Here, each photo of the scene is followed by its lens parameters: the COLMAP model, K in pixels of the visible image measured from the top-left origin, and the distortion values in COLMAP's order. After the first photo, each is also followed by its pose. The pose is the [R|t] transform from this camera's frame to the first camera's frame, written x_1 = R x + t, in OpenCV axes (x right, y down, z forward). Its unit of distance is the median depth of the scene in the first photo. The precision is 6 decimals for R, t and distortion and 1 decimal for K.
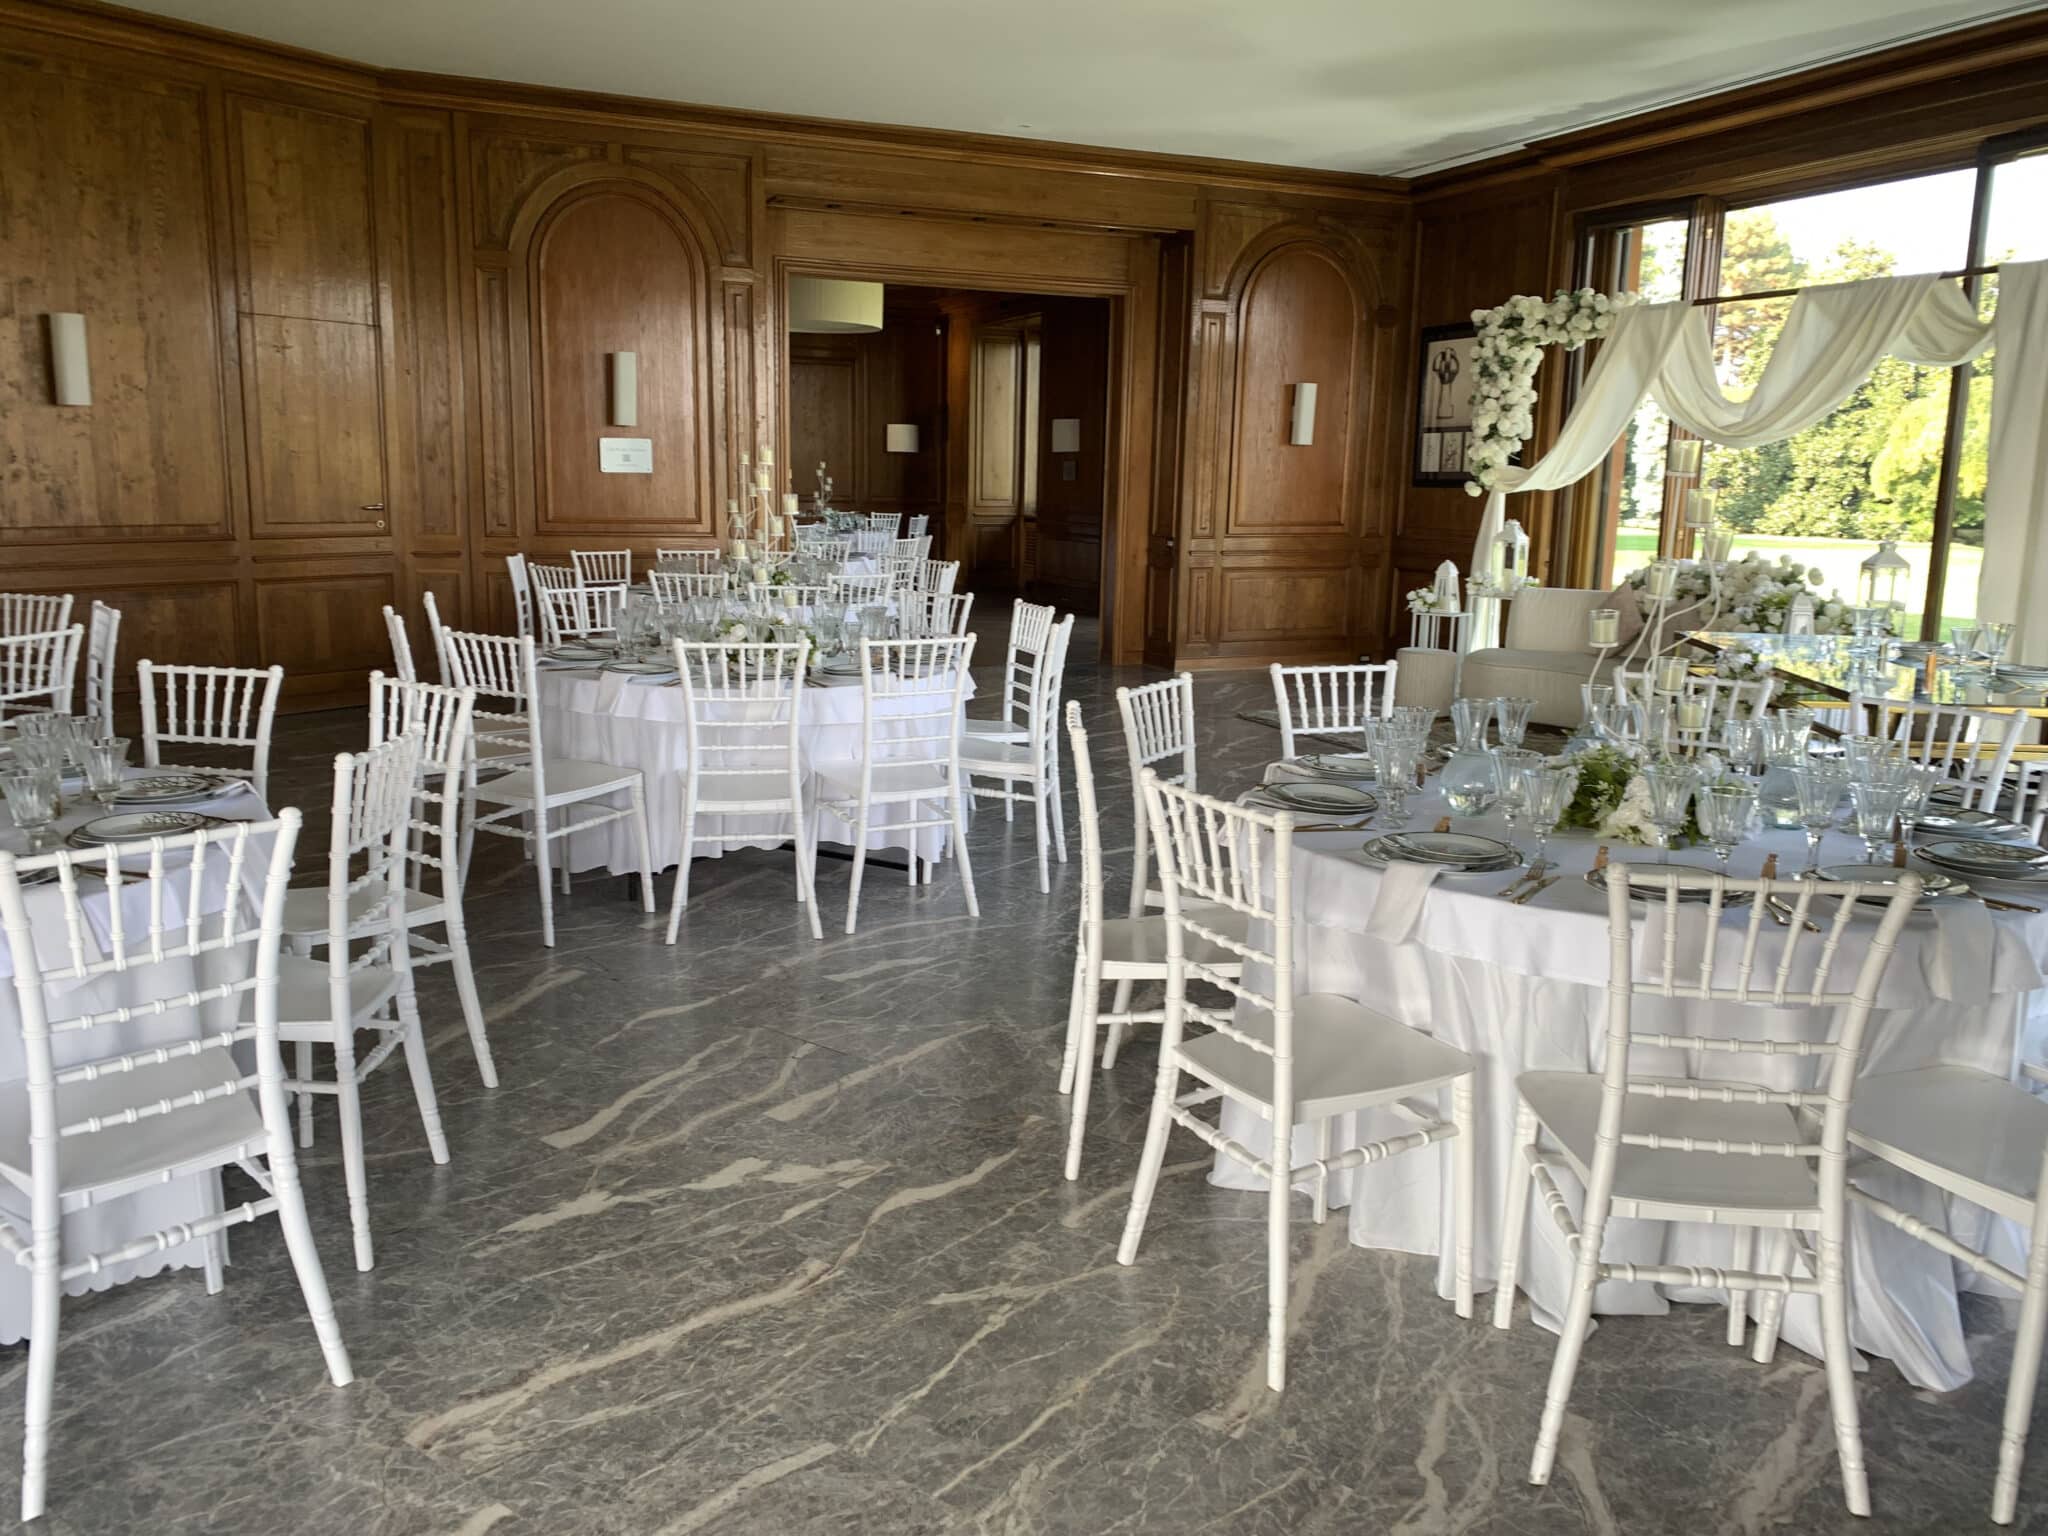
lens RADIAL K [[1566.9, 0, 1024.0], [0, 1566.9, 768.0], [0, 0, 1]] dist [0.064928, -0.084585]
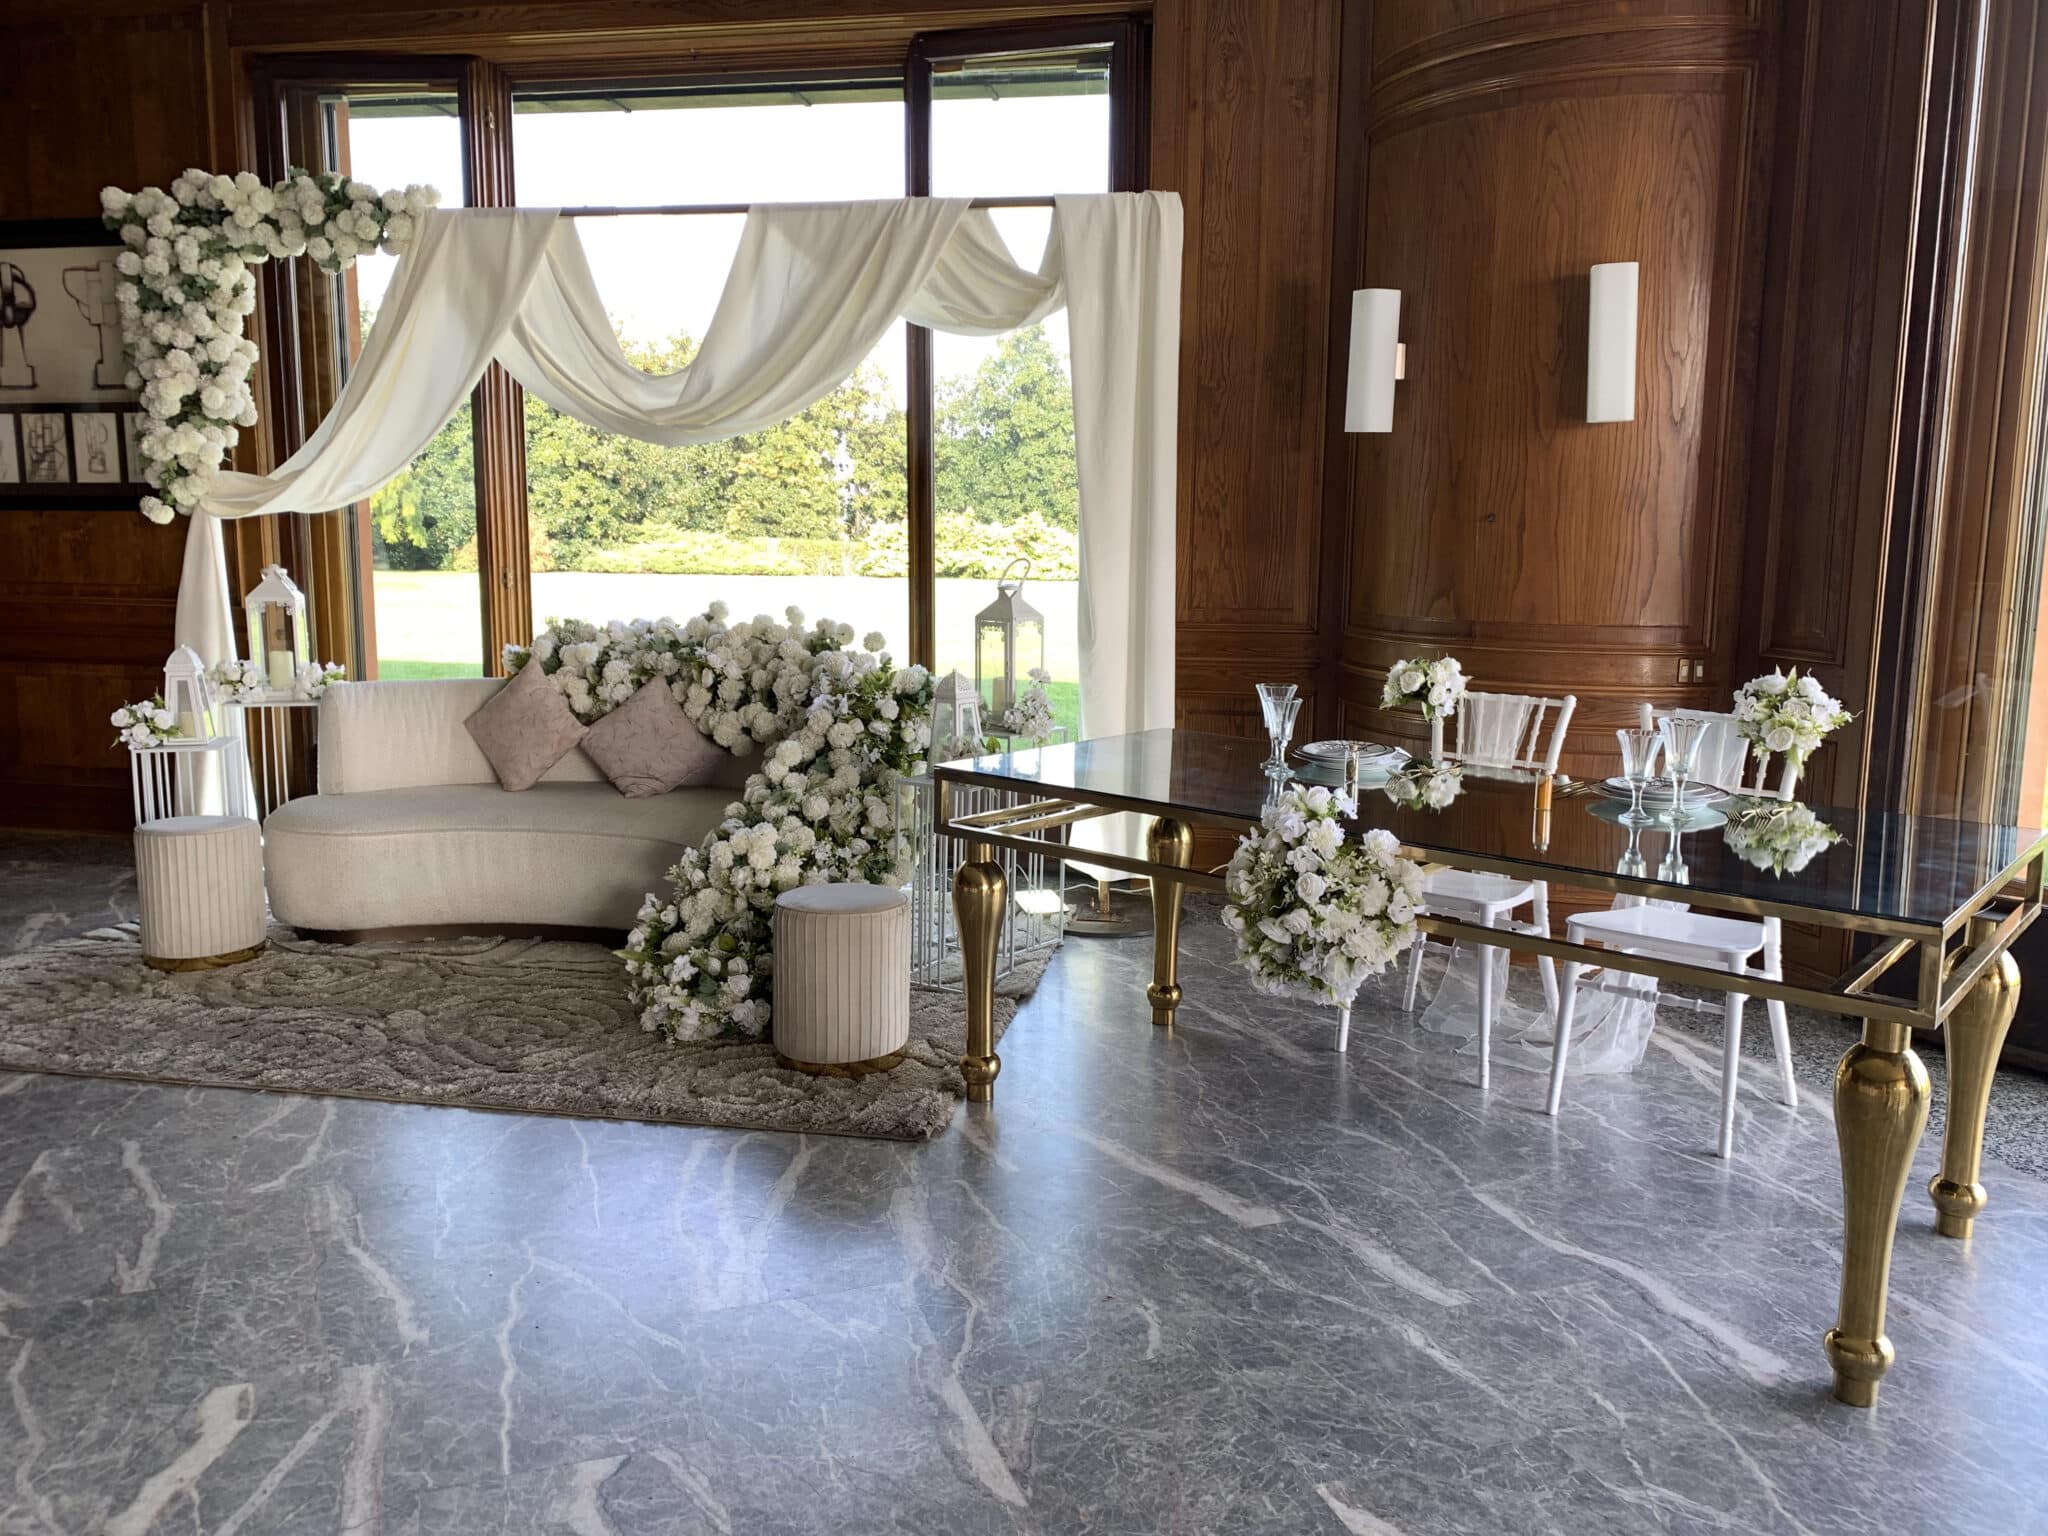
lens RADIAL K [[1566.9, 0, 1024.0], [0, 1566.9, 768.0], [0, 0, 1]] dist [0.064928, -0.084585]
pose [[0.564748, -0.143942, 0.812613, -0.011327], [0.155273, 0.985619, 0.066675, -0.080257], [-0.810525, 0.088522, 0.578976, 0.450679]]
